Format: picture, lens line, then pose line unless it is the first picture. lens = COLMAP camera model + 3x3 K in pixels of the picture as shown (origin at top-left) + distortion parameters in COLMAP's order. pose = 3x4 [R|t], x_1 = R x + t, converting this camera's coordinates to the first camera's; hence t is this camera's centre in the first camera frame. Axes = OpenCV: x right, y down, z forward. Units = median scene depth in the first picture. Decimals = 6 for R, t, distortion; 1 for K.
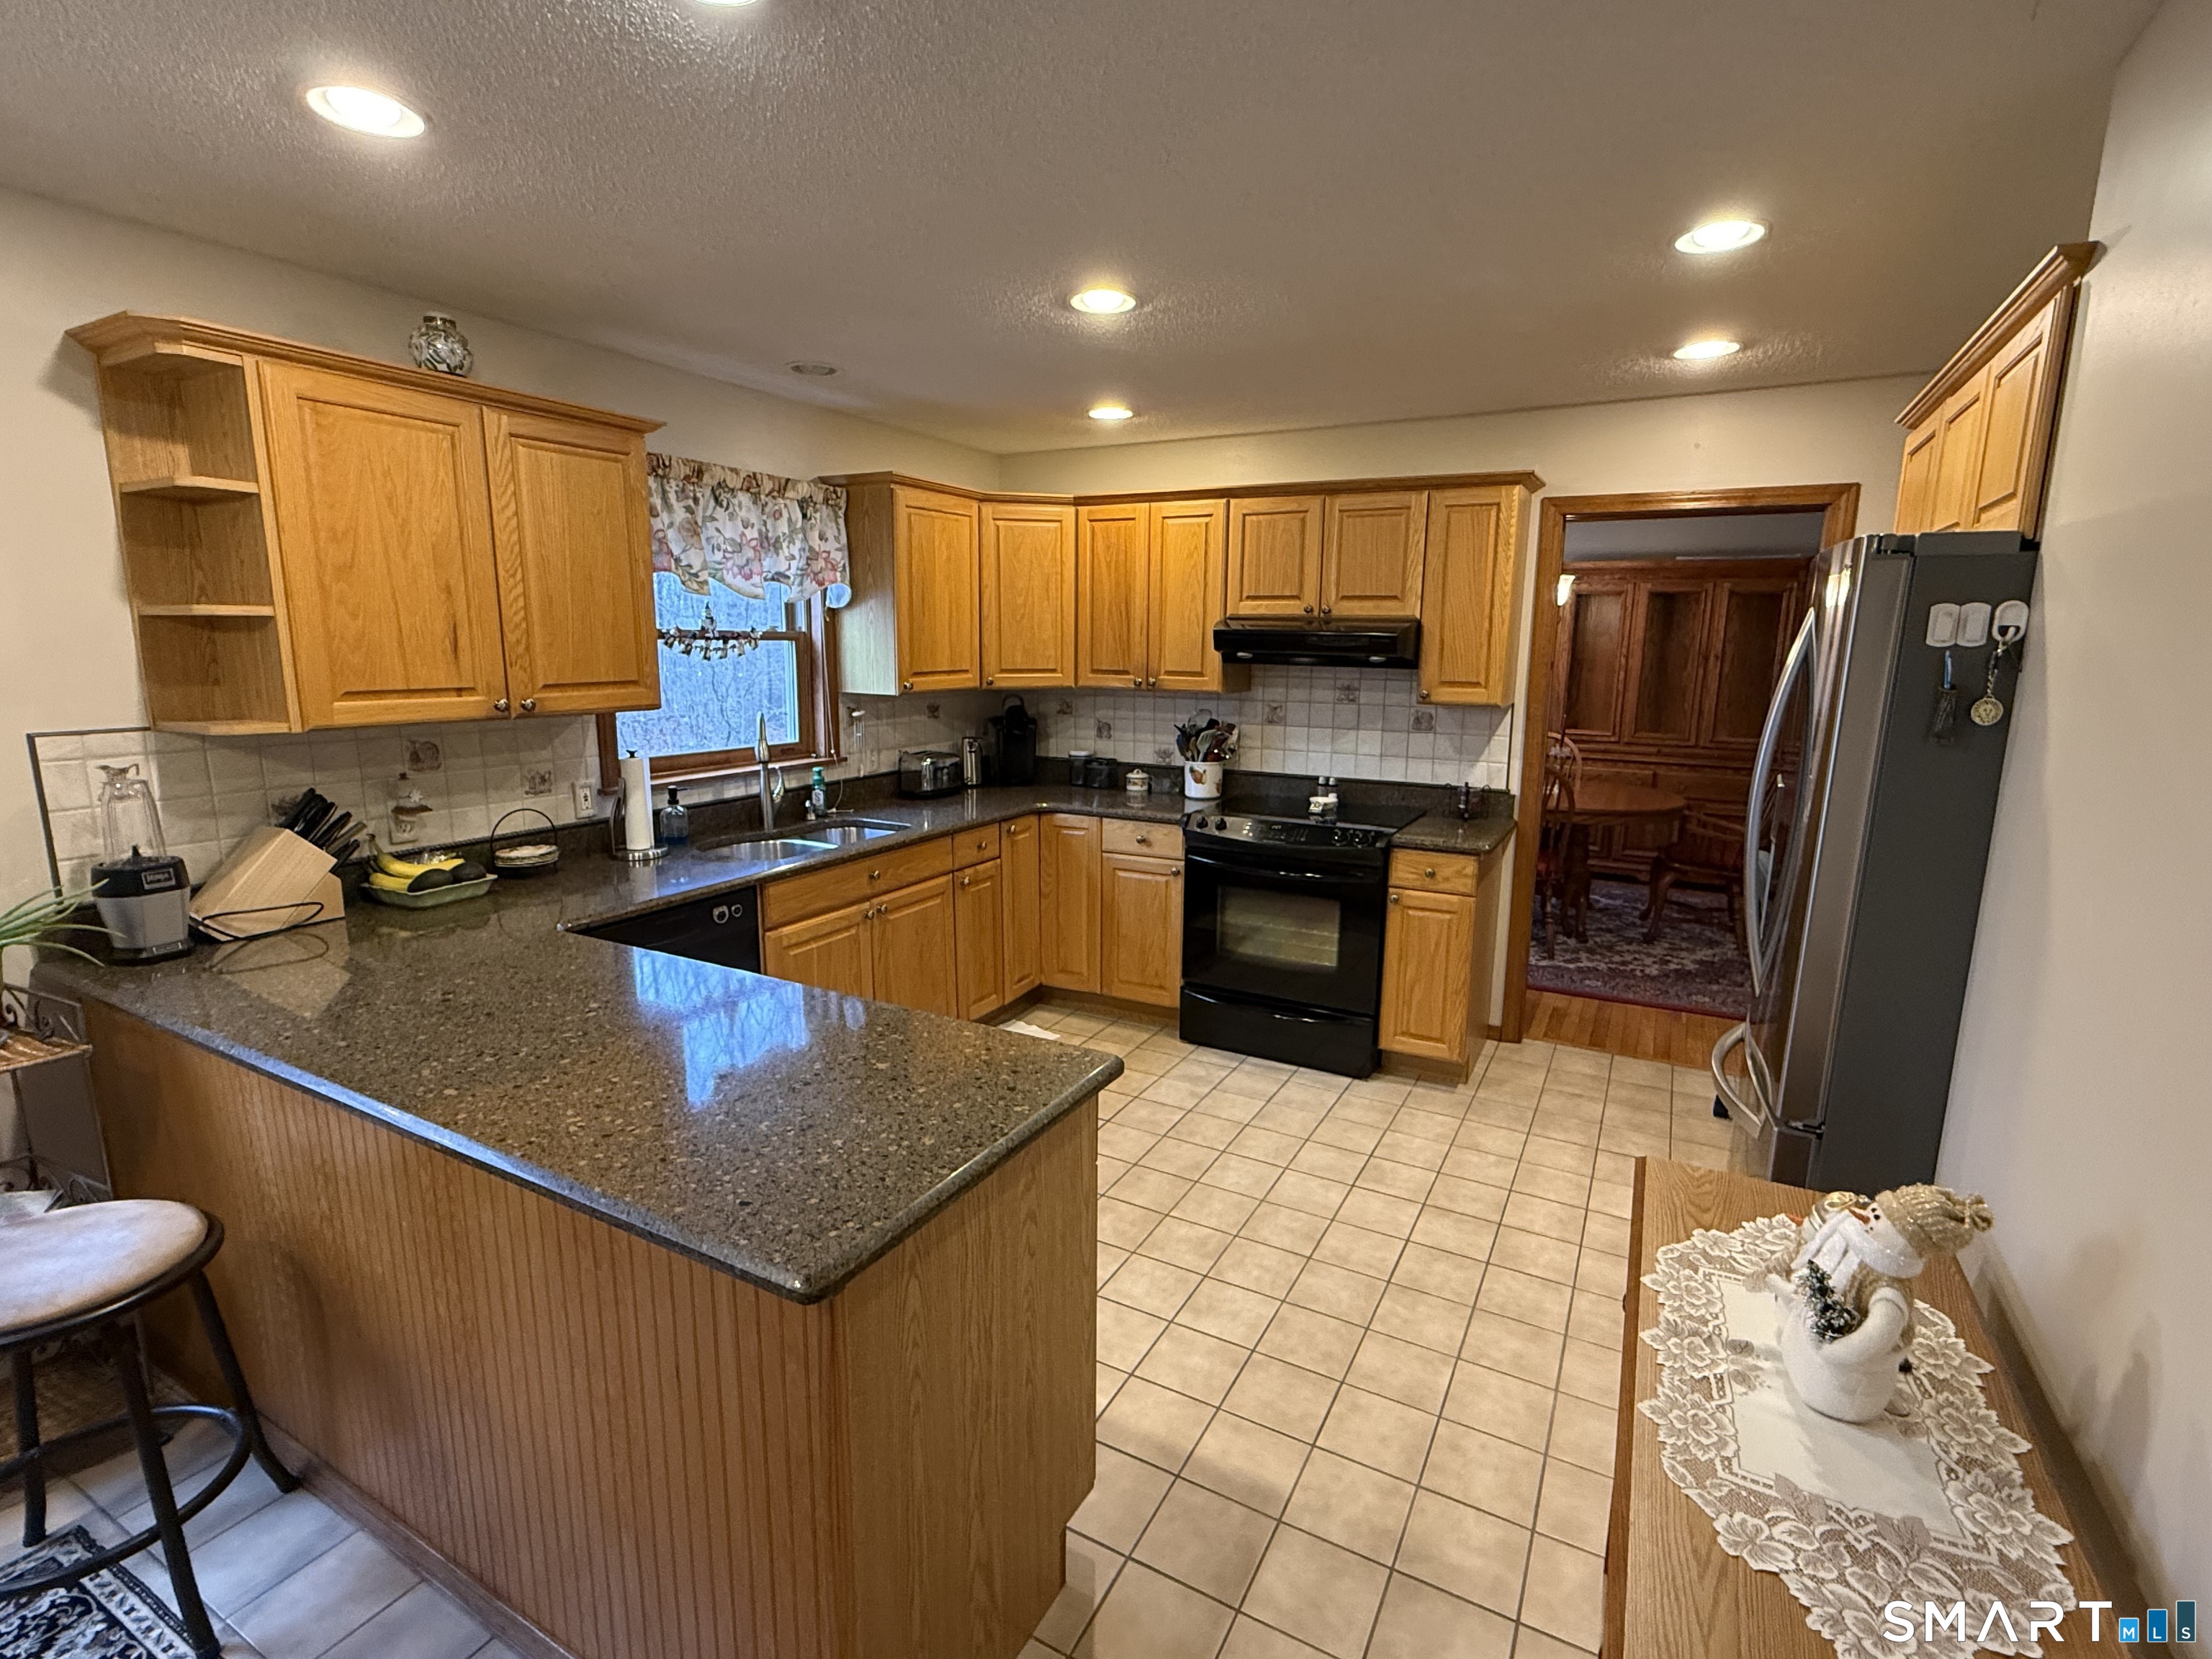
lens RADIAL K [[1048.8, 0, 1110.0], [0, 1048.8, 826.7], [0, 0, 1]] dist [0.017395, 0.000191]
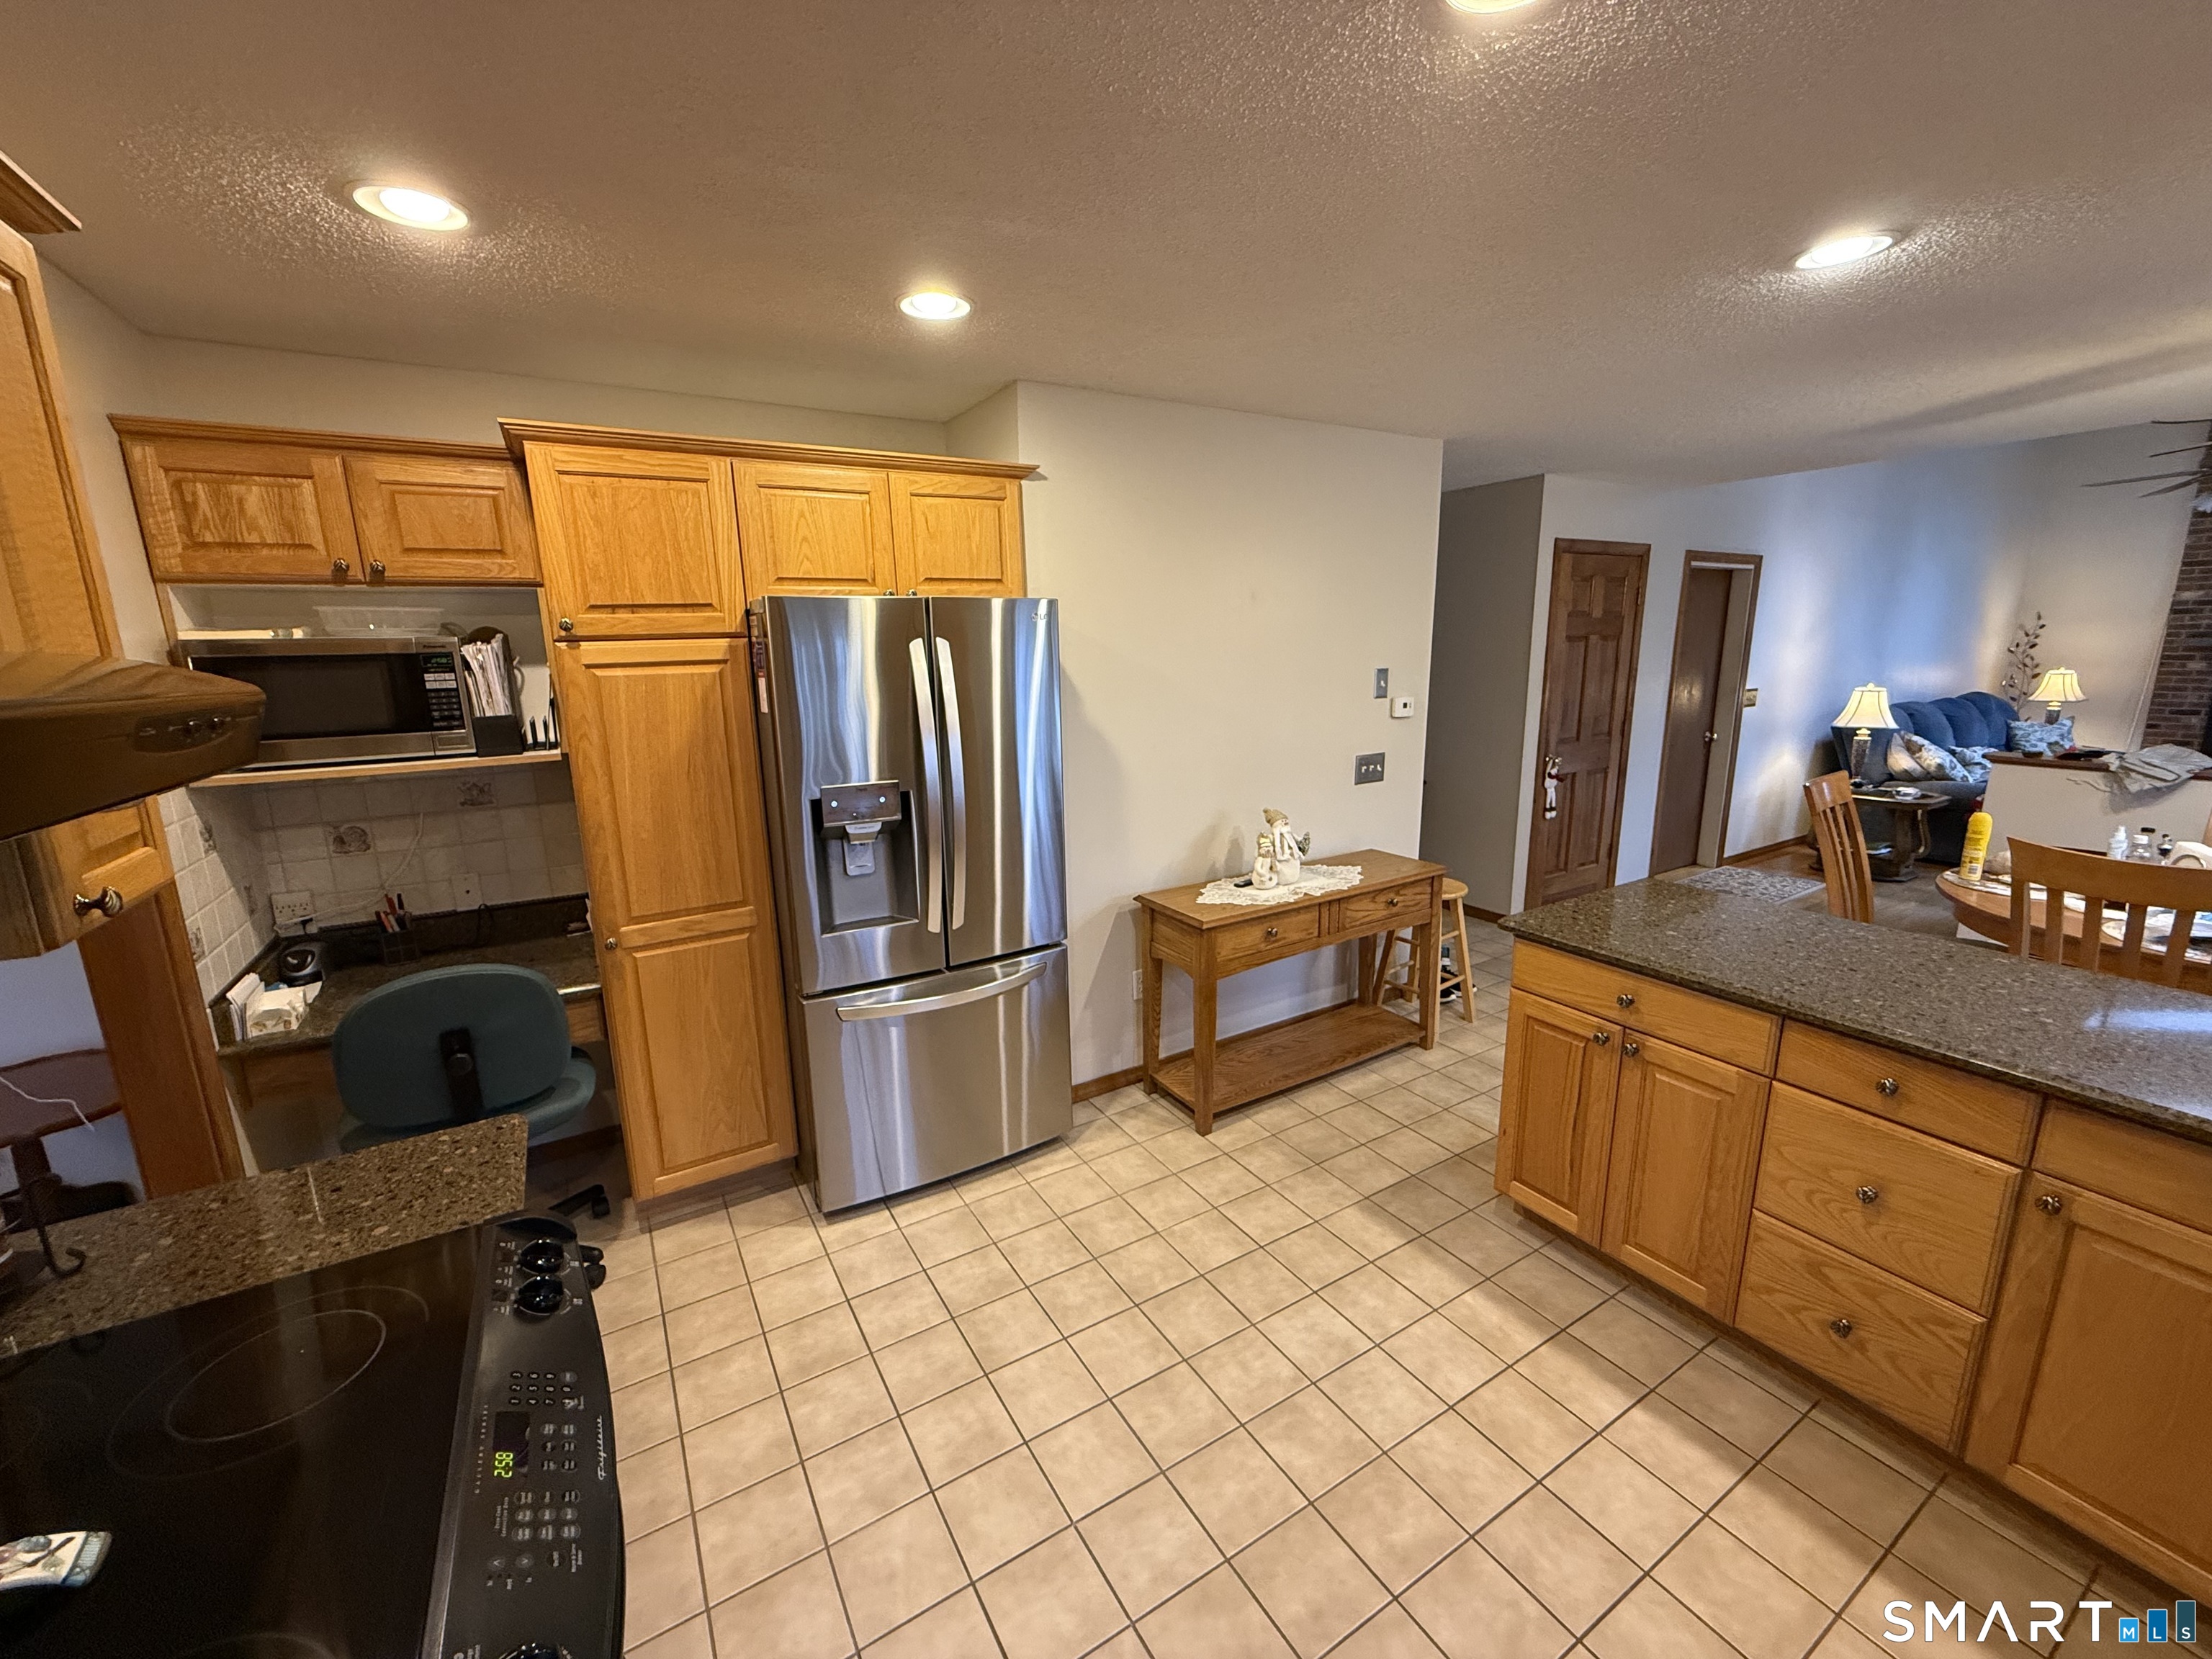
lens RADIAL K [[886.3, 0, 1113.6], [0, 886.3, 816.5], [0, 0, 1]] dist [0.001945, 0.000526]
pose [[-0.864707, -0.098628, 0.492497, -0.079648], [0.095737, 0.930191, 0.354372, -0.281494], [-0.493068, 0.353578, -0.794900, 1.408113]]
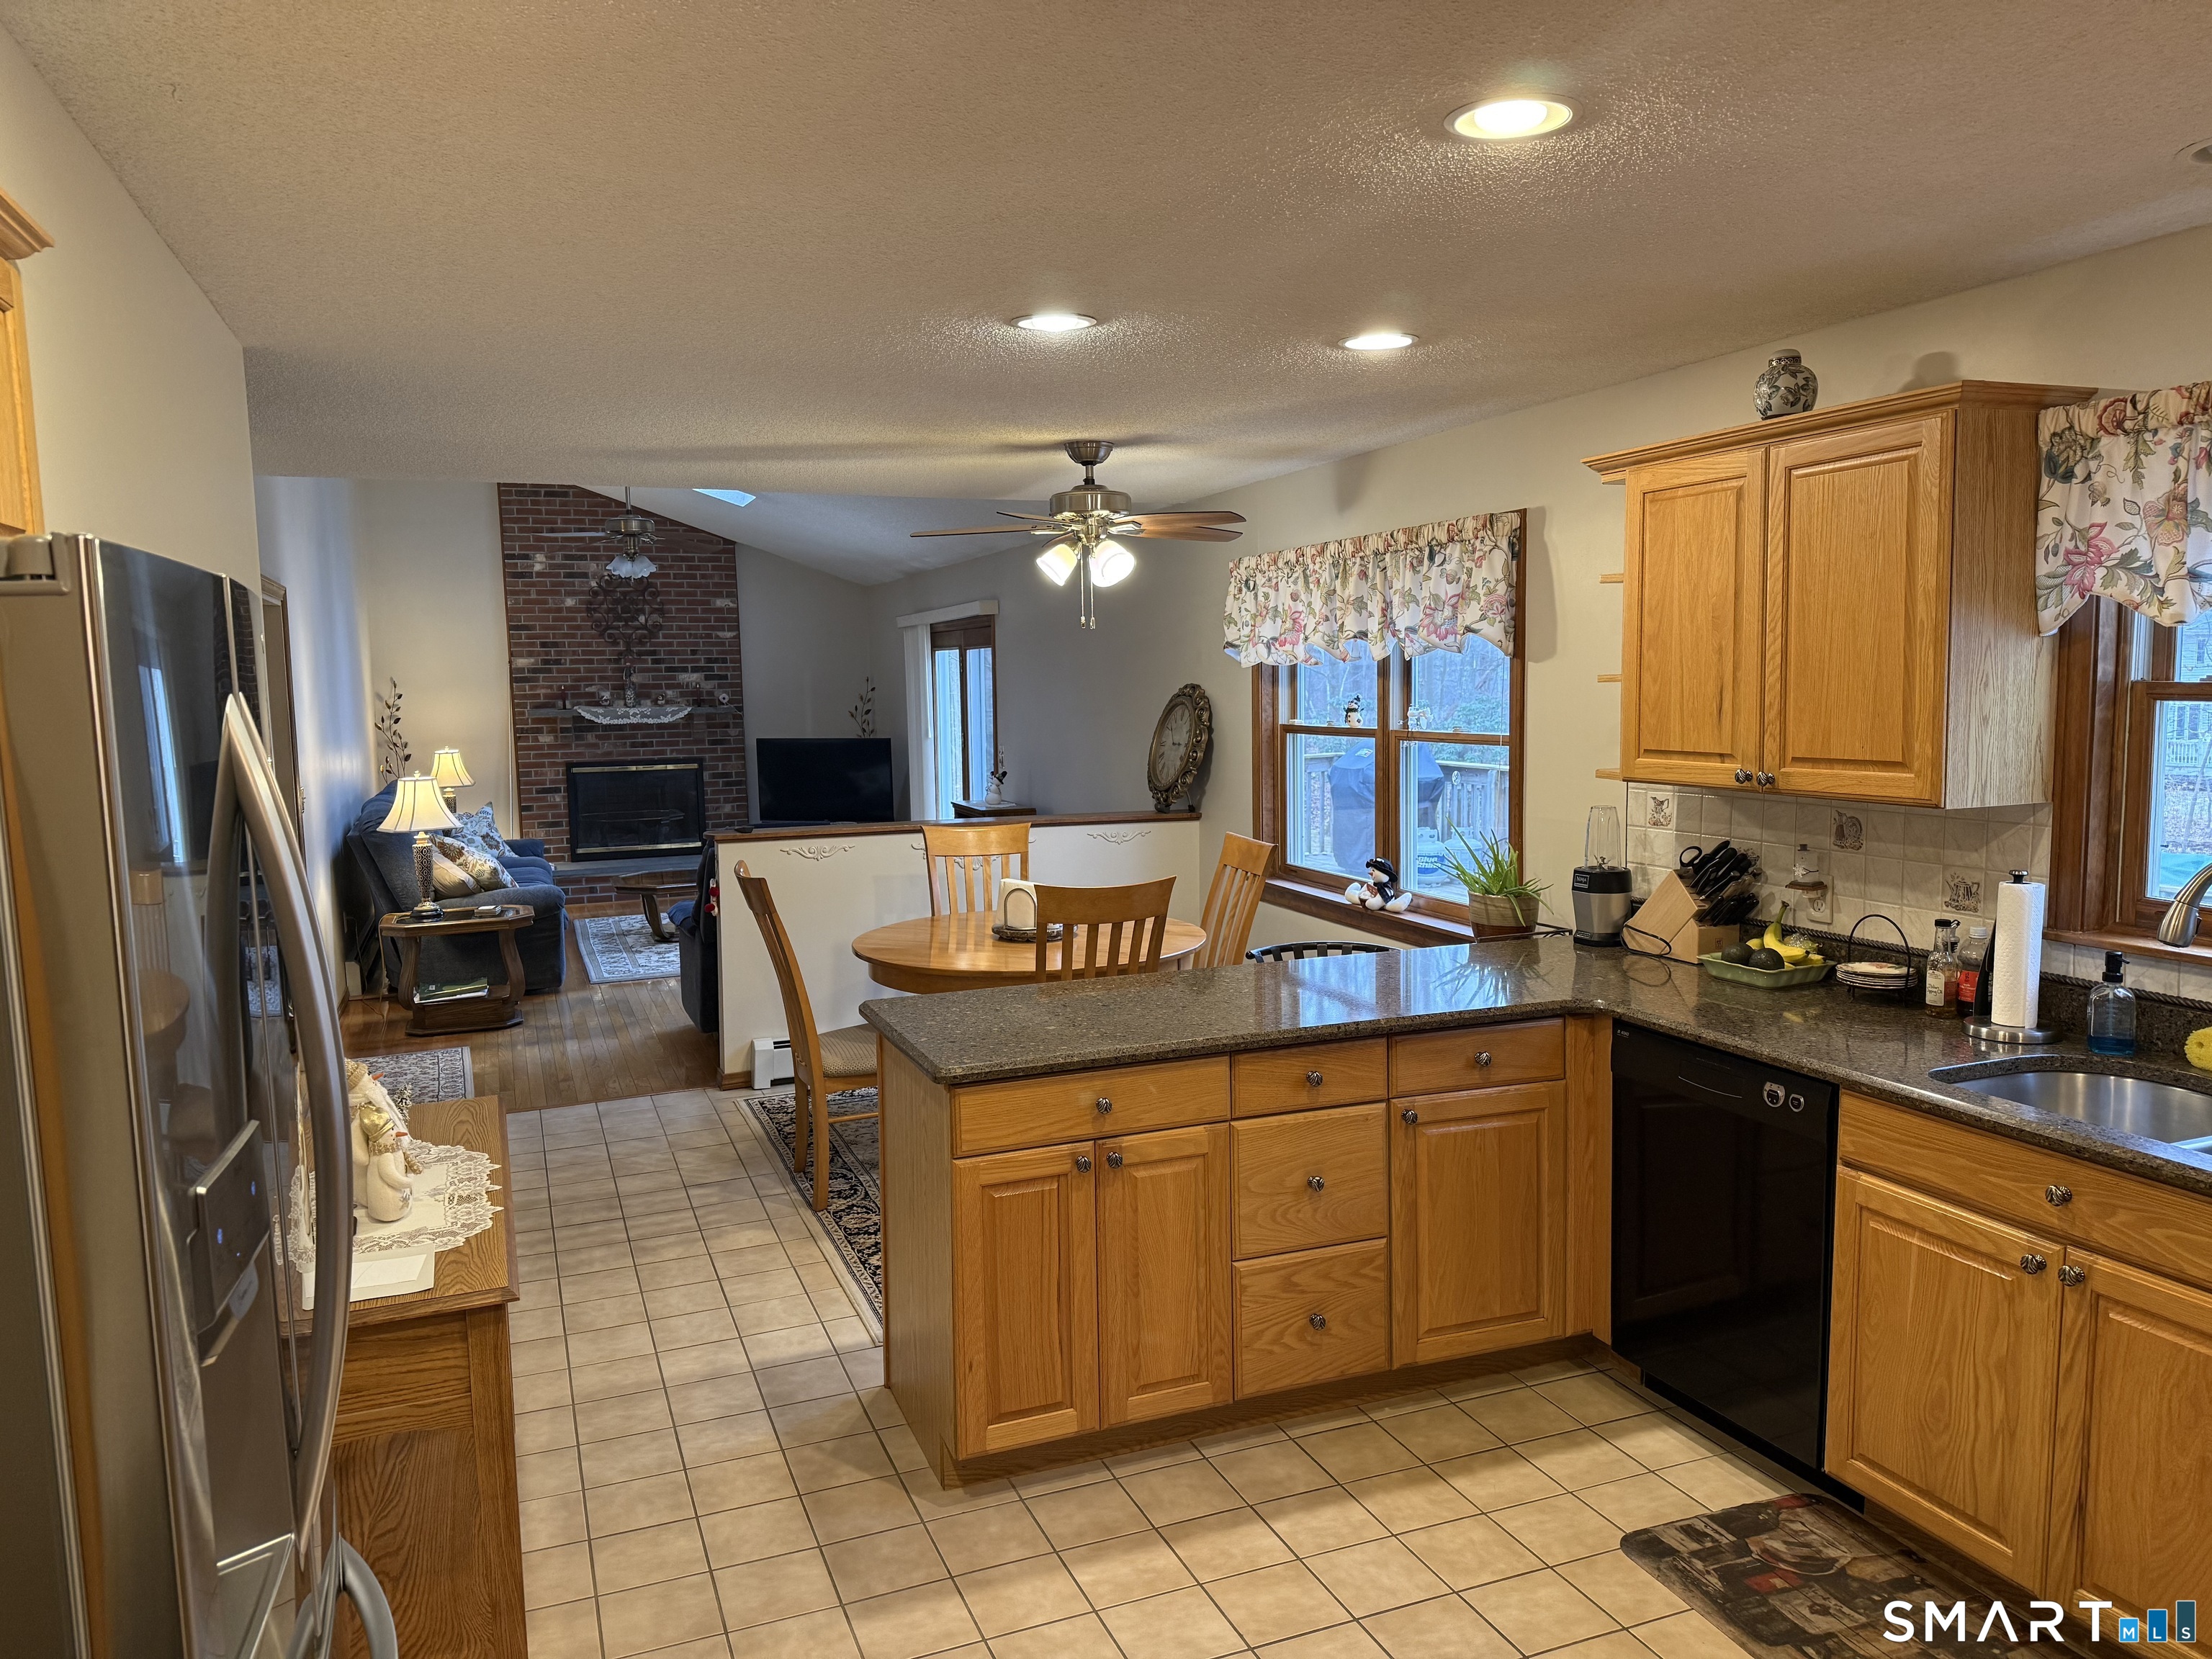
lens RADIAL K [[1546.3, 0, 1090.4], [0, 1546.3, 815.0], [0, 0, 1]] dist [0.020627, -0.004258]
pose [[-0.653382, 0.071078, -0.753684, 0.710049], [-0.121791, 0.972744, 0.197320, -0.251635], [0.747167, 0.220717, -0.626918, 1.300549]]
